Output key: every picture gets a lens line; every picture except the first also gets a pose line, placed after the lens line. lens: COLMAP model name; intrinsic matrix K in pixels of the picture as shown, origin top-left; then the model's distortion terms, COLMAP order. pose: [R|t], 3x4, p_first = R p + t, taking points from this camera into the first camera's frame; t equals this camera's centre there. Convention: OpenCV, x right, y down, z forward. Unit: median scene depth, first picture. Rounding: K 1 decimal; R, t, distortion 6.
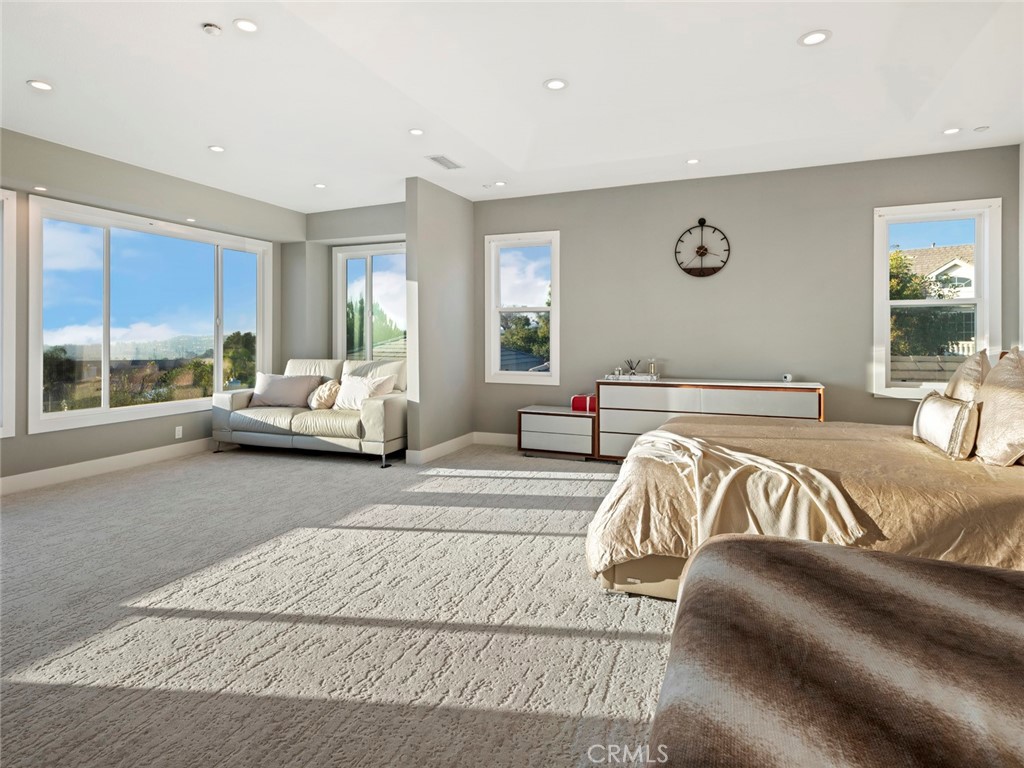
lens RADIAL K [[565.0, 0, 508.0], [0, 565.0, 341.6], [0, 0, 1]] dist [0.003323, 0.002828]
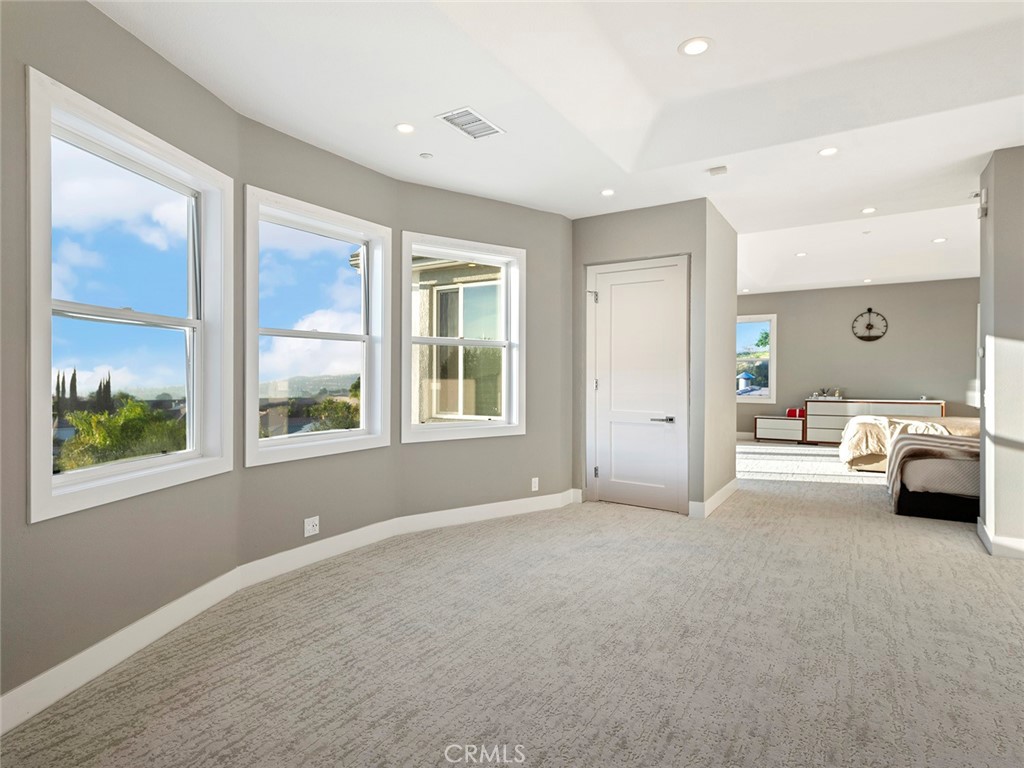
lens RADIAL K [[565.0, 0, 511.1], [0, 565.0, 385.2], [0, 0, 1]] dist [0.003323, 0.002828]
pose [[0.986642, 0.001458, -0.162895, -0.433478], [-0.000164, 0.999968, 0.007957, 0.008603], [0.162902, -0.007824, 0.986611, -0.850534]]
